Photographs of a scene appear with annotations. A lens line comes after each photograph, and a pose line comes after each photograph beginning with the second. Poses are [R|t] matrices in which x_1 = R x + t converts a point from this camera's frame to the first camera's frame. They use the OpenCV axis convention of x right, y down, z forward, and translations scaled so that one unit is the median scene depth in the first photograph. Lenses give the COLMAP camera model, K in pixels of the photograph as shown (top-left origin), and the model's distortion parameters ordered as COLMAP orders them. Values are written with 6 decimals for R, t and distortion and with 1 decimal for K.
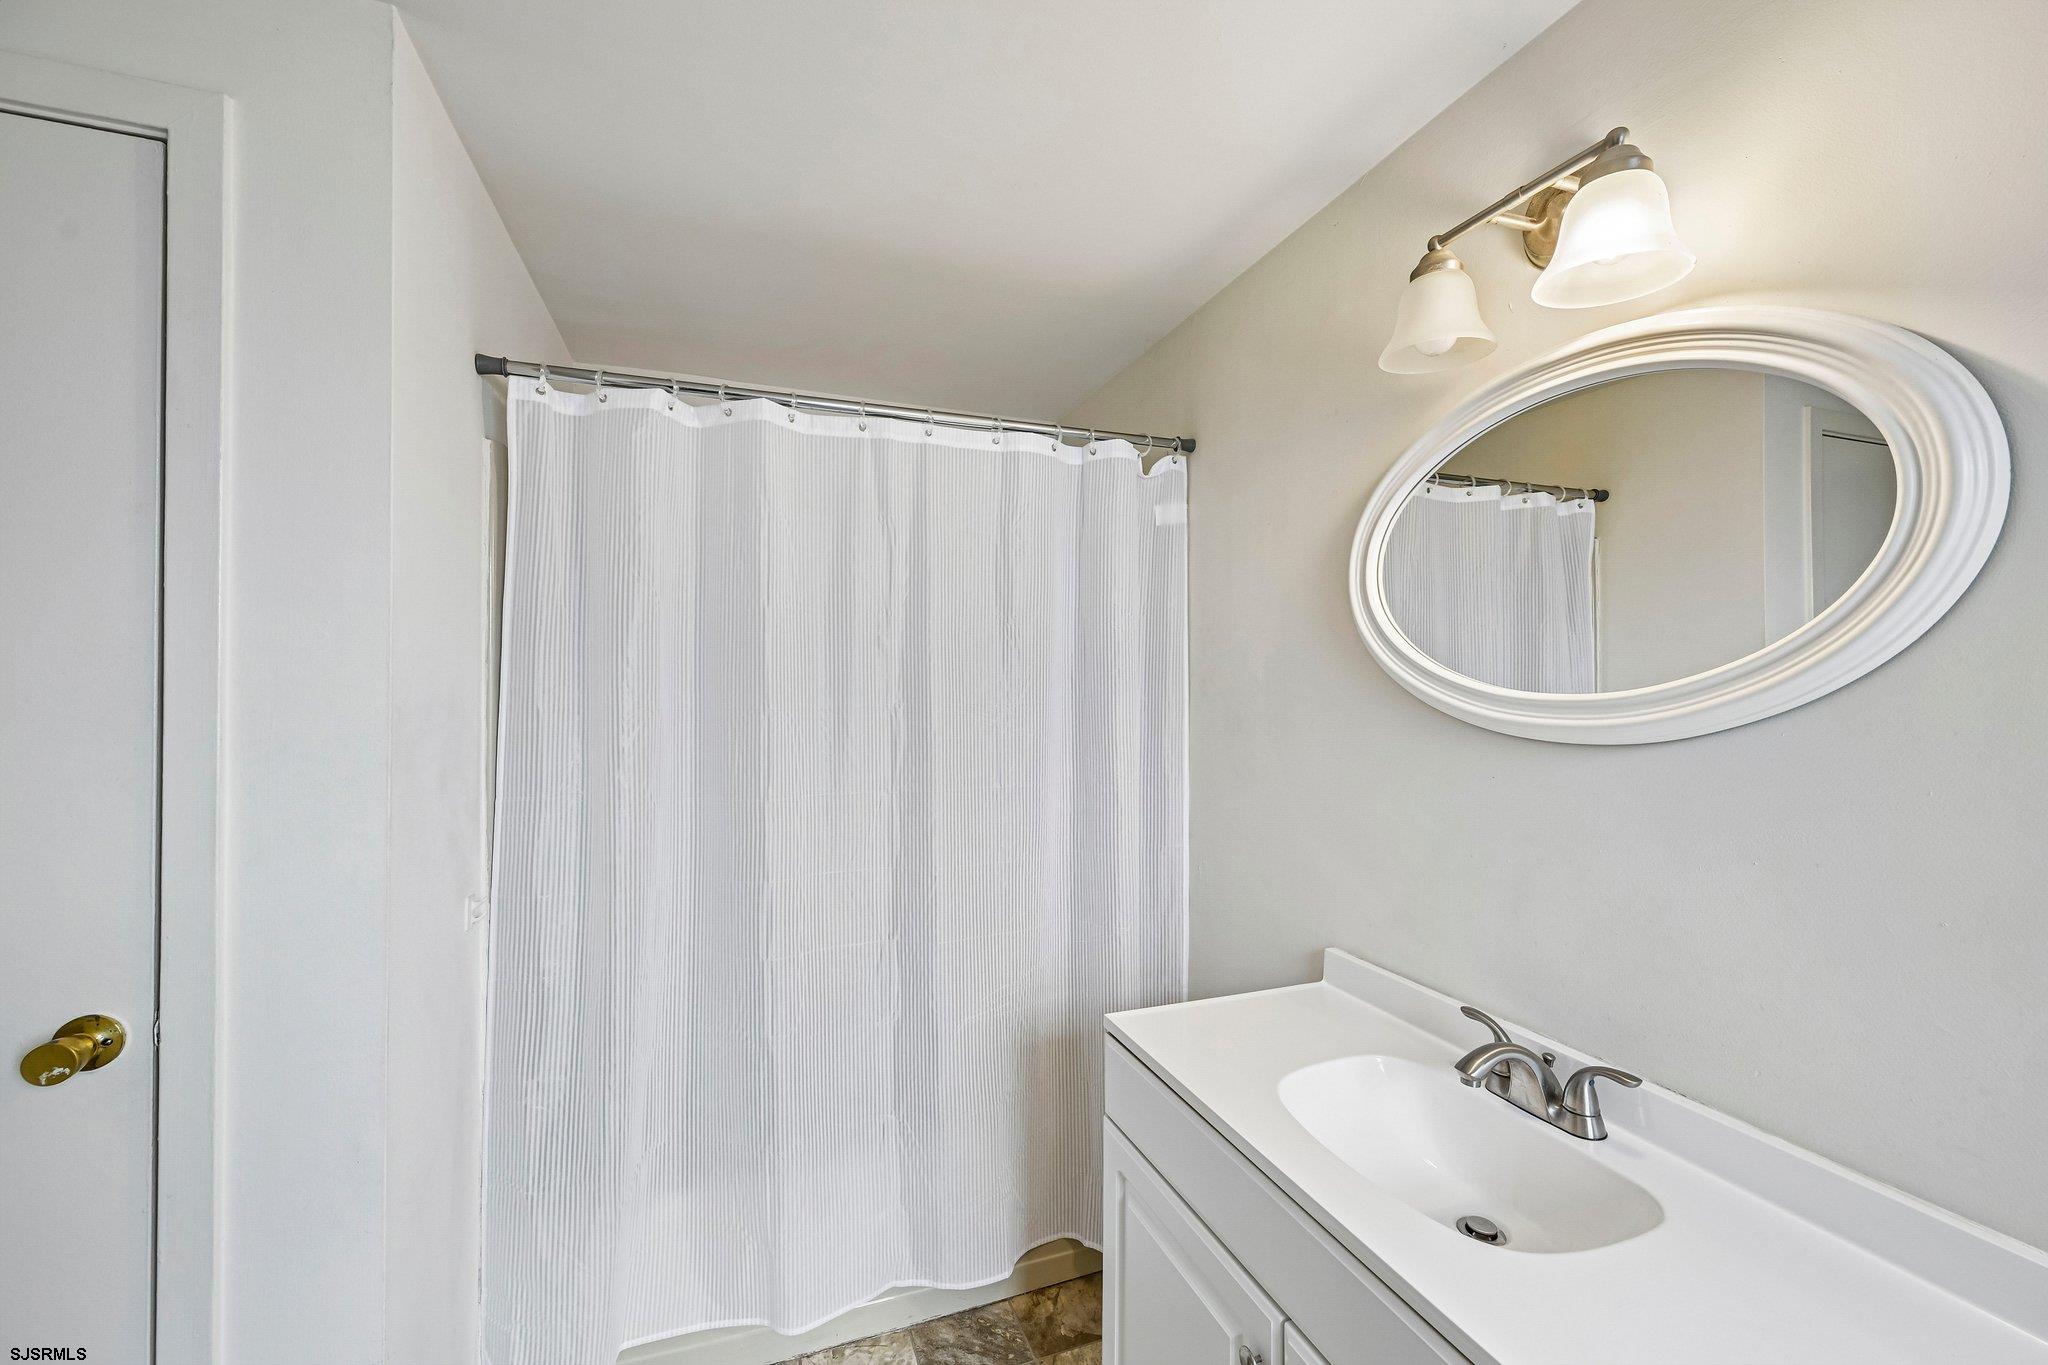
lens RADIAL K [[800.3, 0, 1022.7], [0, 800.3, 684.4], [0, 0, 1]] dist [0.000145, 0.000257]
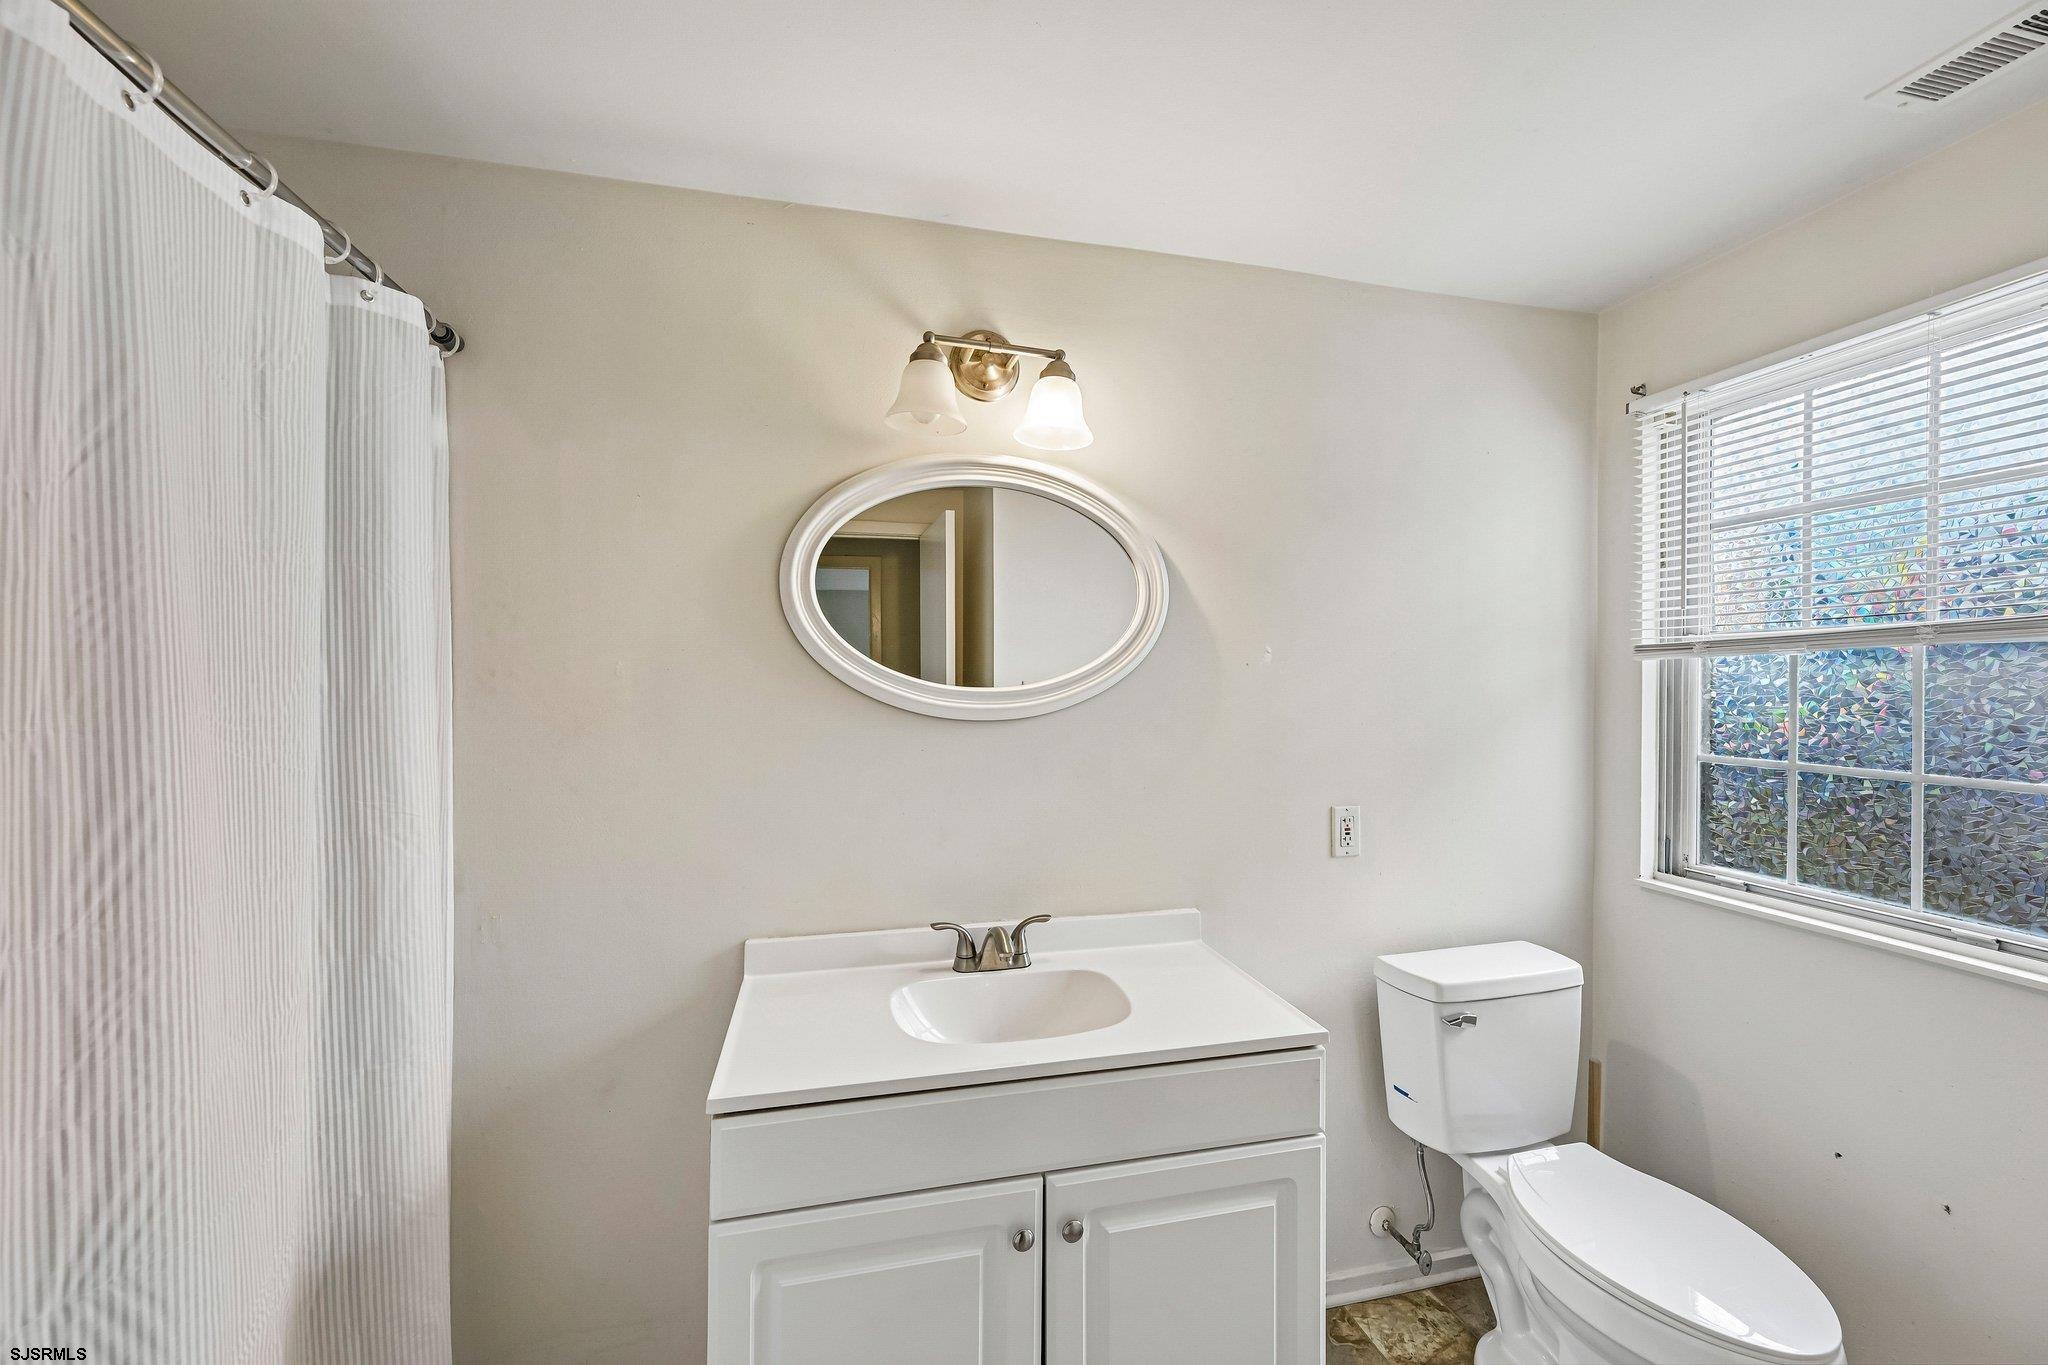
lens RADIAL K [[800.3, 0, 1022.7], [0, 800.3, 684.4], [0, 0, 1]] dist [0.000145, 0.000257]
pose [[0.122337, -0.005195, 0.992475, -0.780647], [-0.008587, 0.999943, 0.006292, -0.004125], [-0.992451, -0.009292, 0.122286, 0.728152]]
